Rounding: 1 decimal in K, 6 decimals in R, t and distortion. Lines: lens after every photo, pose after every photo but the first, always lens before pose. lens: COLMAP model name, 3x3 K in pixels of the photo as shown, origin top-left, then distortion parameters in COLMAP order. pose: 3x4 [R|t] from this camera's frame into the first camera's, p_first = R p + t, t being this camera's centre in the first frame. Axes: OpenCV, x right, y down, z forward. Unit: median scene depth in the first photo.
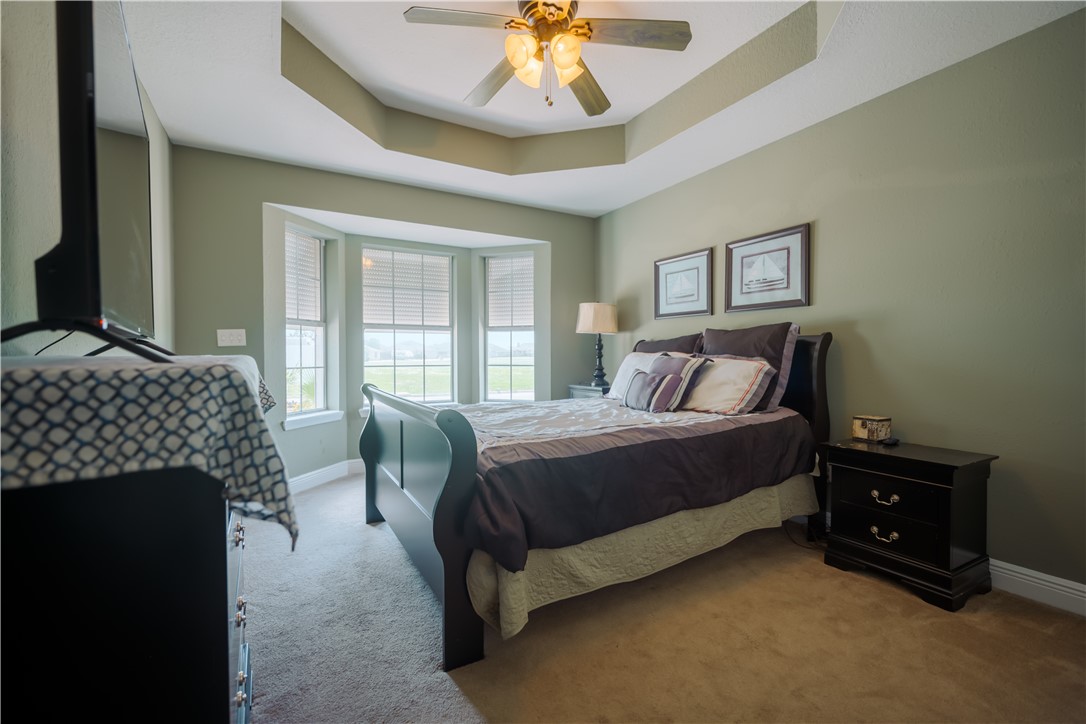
lens RADIAL K [[469.2, 0, 544.8], [0, 469.2, 359.4], [0, 0, 1]] dist [0.001079, -0.000761]
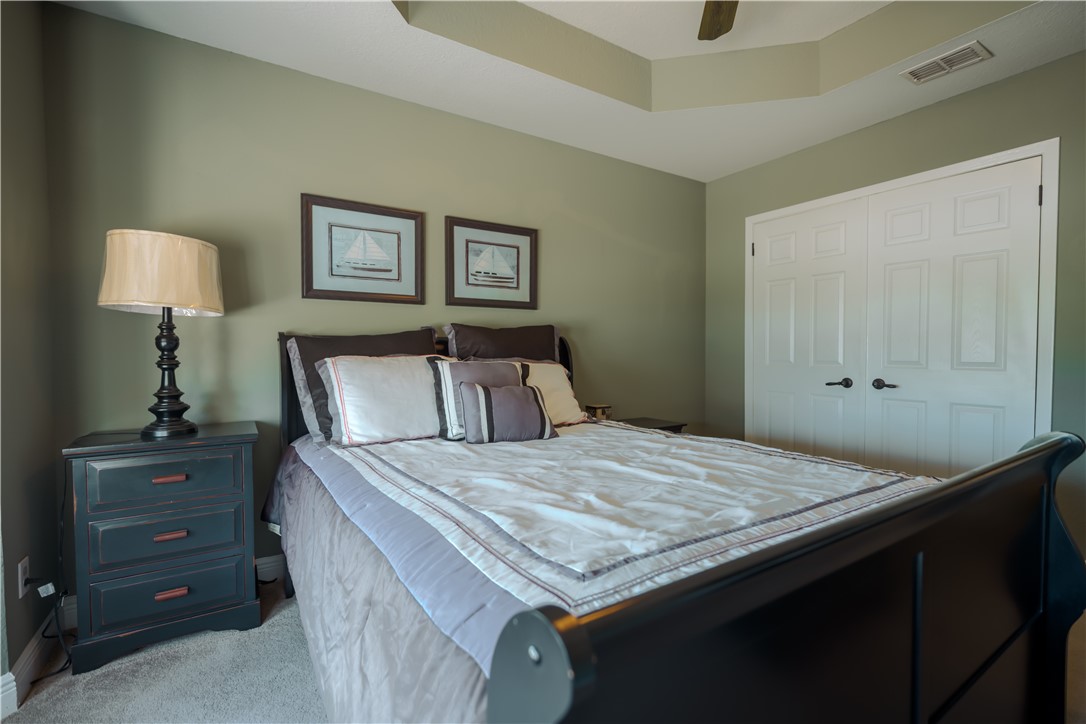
lens RADIAL K [[469.2, 0, 545.1], [0, 469.2, 362.4], [0, 0, 1]] dist [0.001079, -0.000761]
pose [[-0.044167, -0.022885, 0.998762, -0.420154], [0.016516, 0.999584, 0.023634, -0.018654], [-0.998888, 0.017540, -0.043771, 0.896485]]
